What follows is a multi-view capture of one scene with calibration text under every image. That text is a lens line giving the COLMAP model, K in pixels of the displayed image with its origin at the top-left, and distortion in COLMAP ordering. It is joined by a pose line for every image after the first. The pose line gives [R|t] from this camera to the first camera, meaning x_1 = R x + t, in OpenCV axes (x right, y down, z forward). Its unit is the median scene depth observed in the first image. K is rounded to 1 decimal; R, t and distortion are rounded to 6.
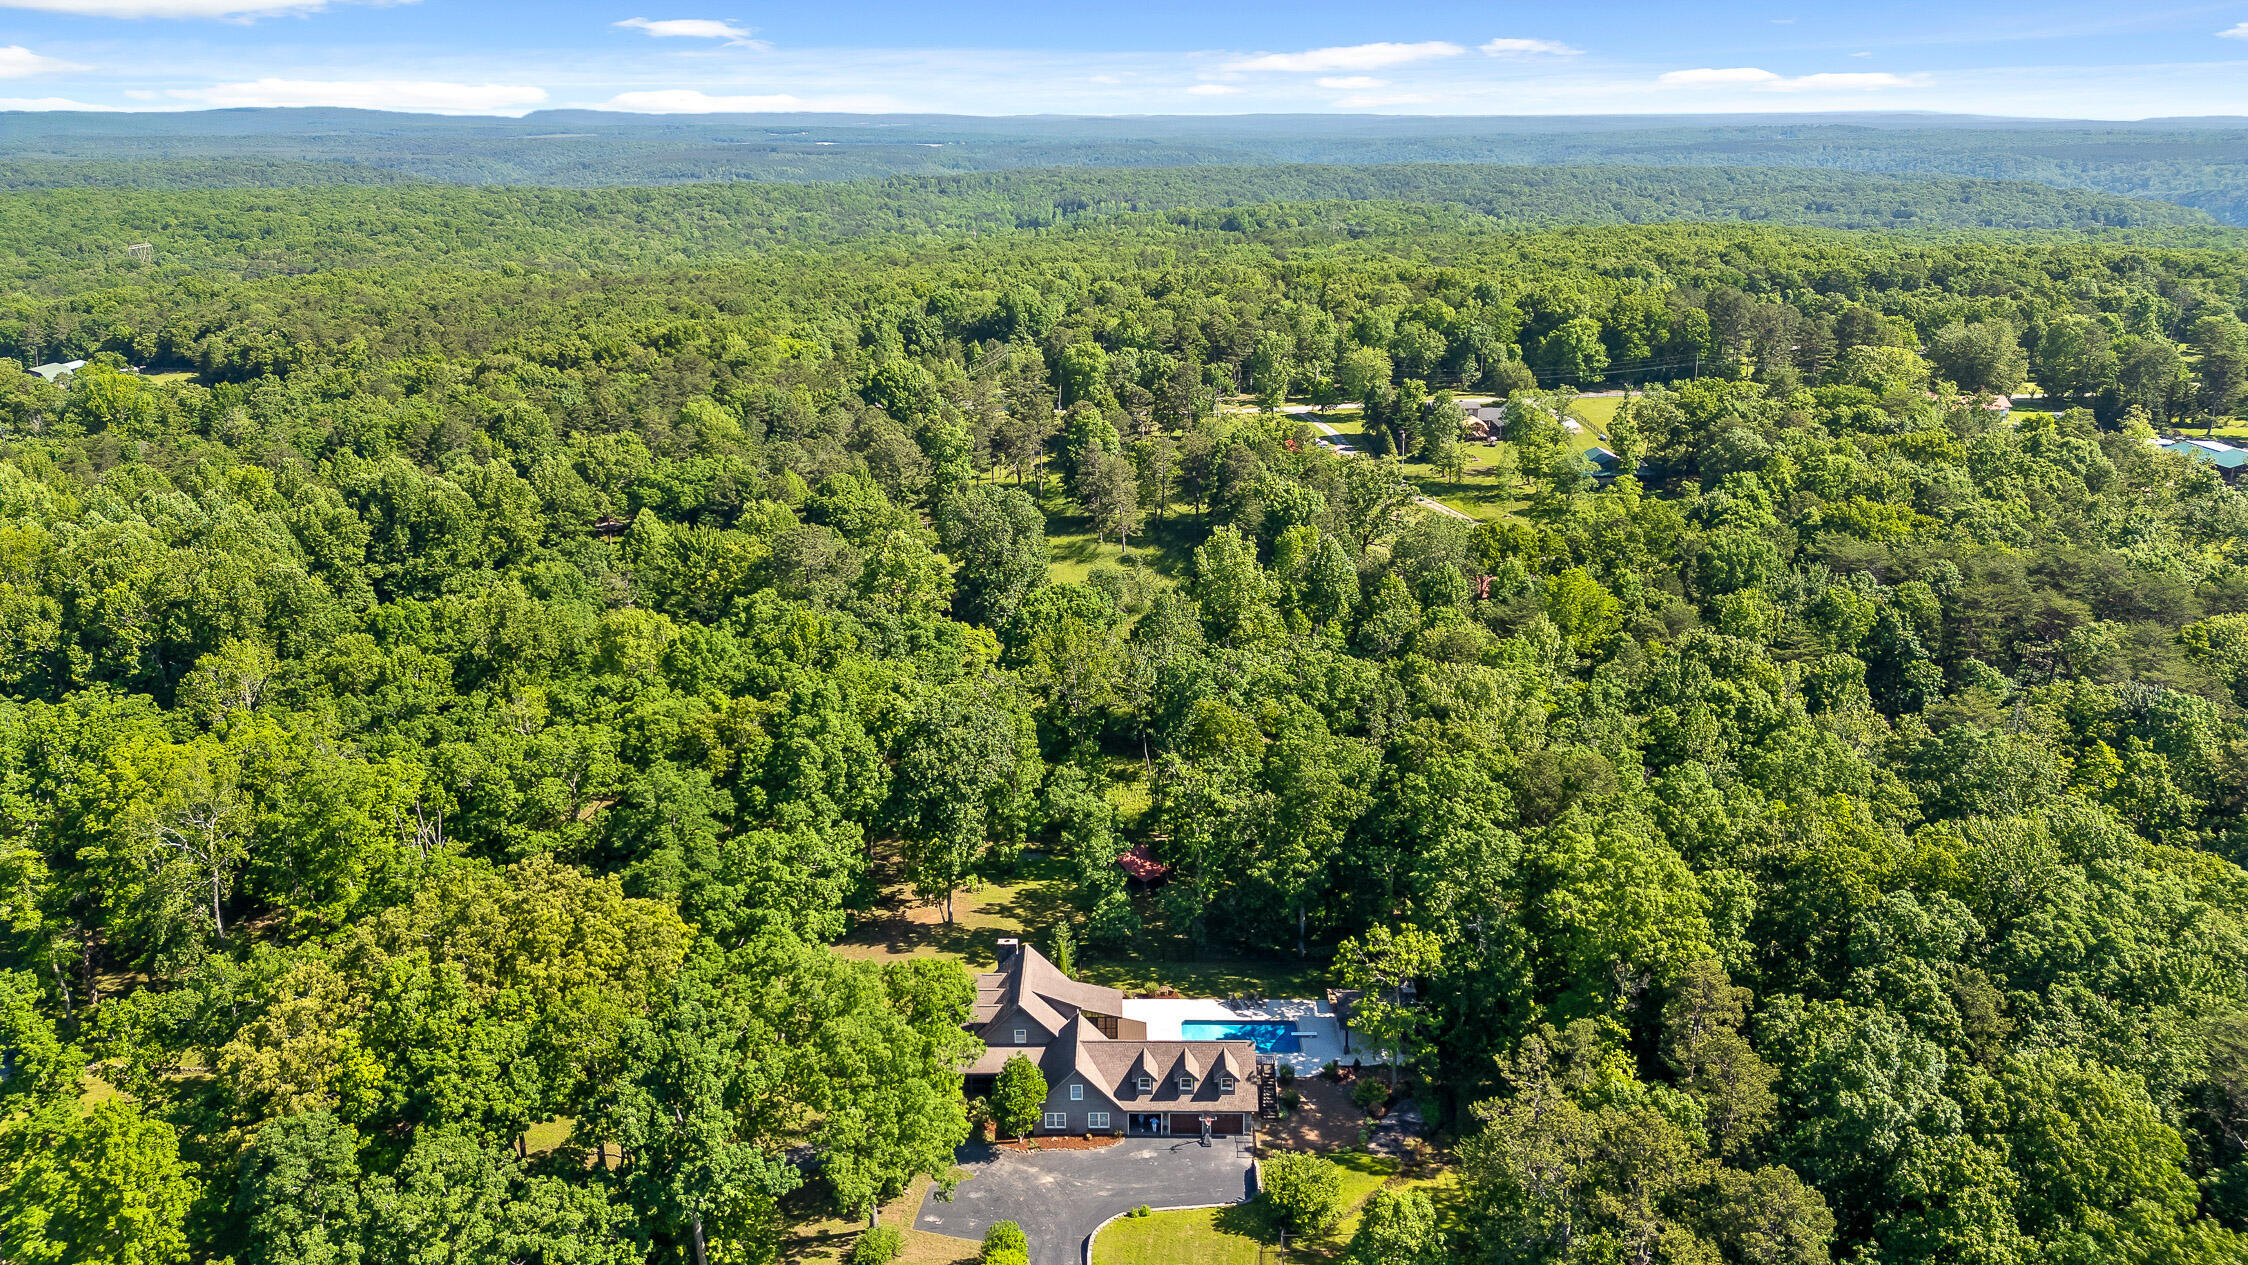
lens RADIAL K [[1519.8, 0, 1124.0], [0, 1519.8, 632.5], [0, 0, 1]] dist [-0.000166, -0.001082]
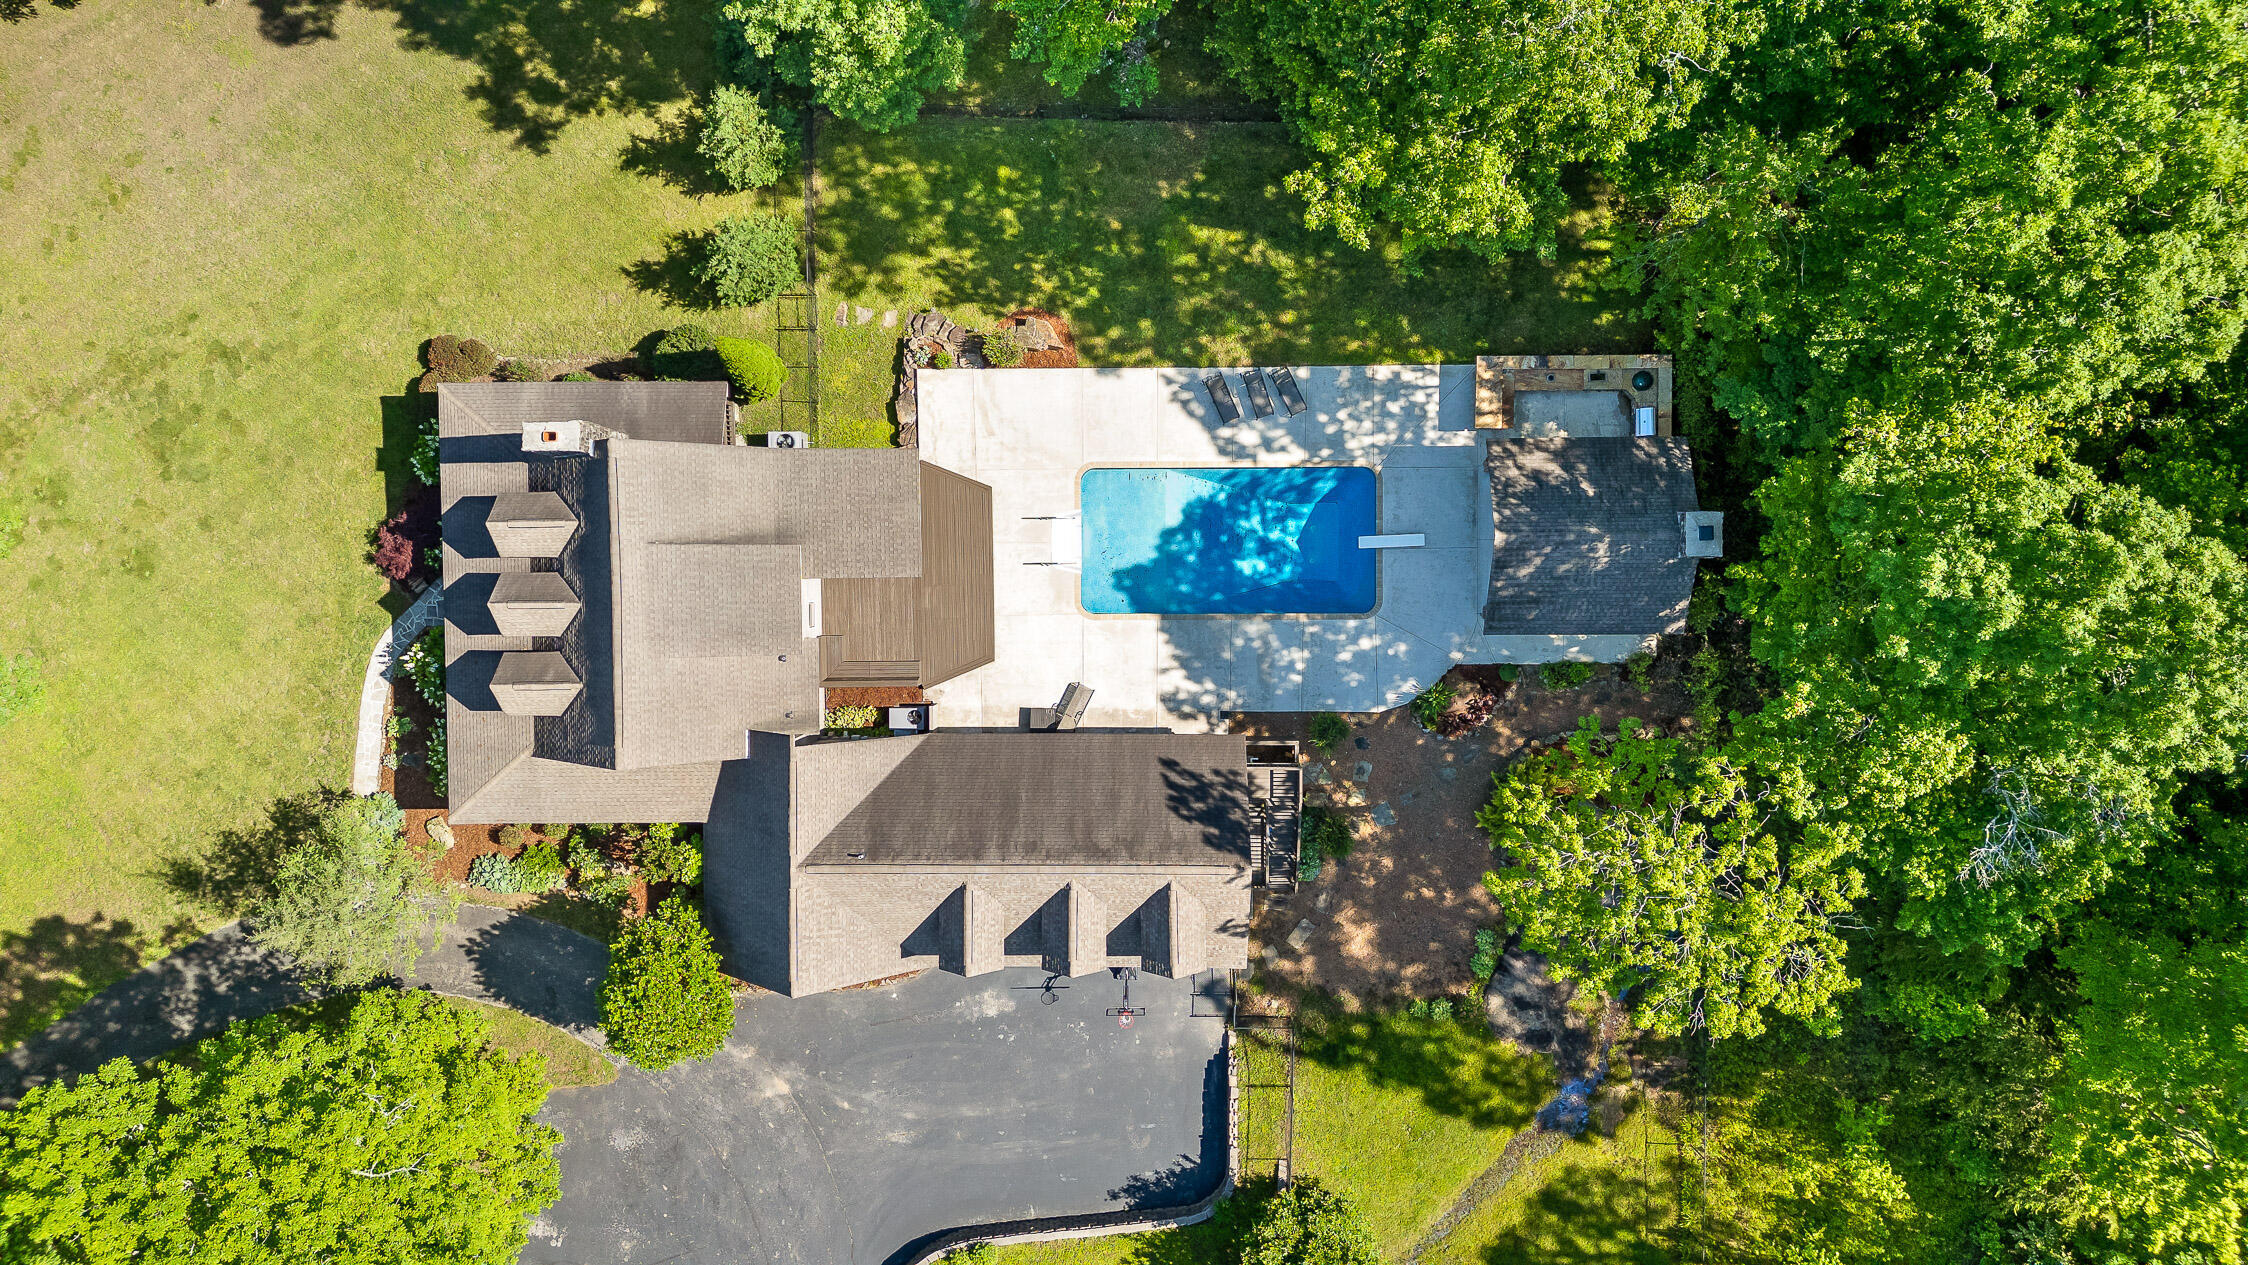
lens RADIAL K [[1519.8, 0, 1124.0], [0, 1519.8, 632.5], [0, 0, 1]] dist [-0.000166, -0.001082]
pose [[0.999879, -0.013962, 0.006846, 0.051320], [-0.002339, 0.300207, 0.953871, -0.116356], [-0.015373, -0.953772, 0.300138, 0.935148]]
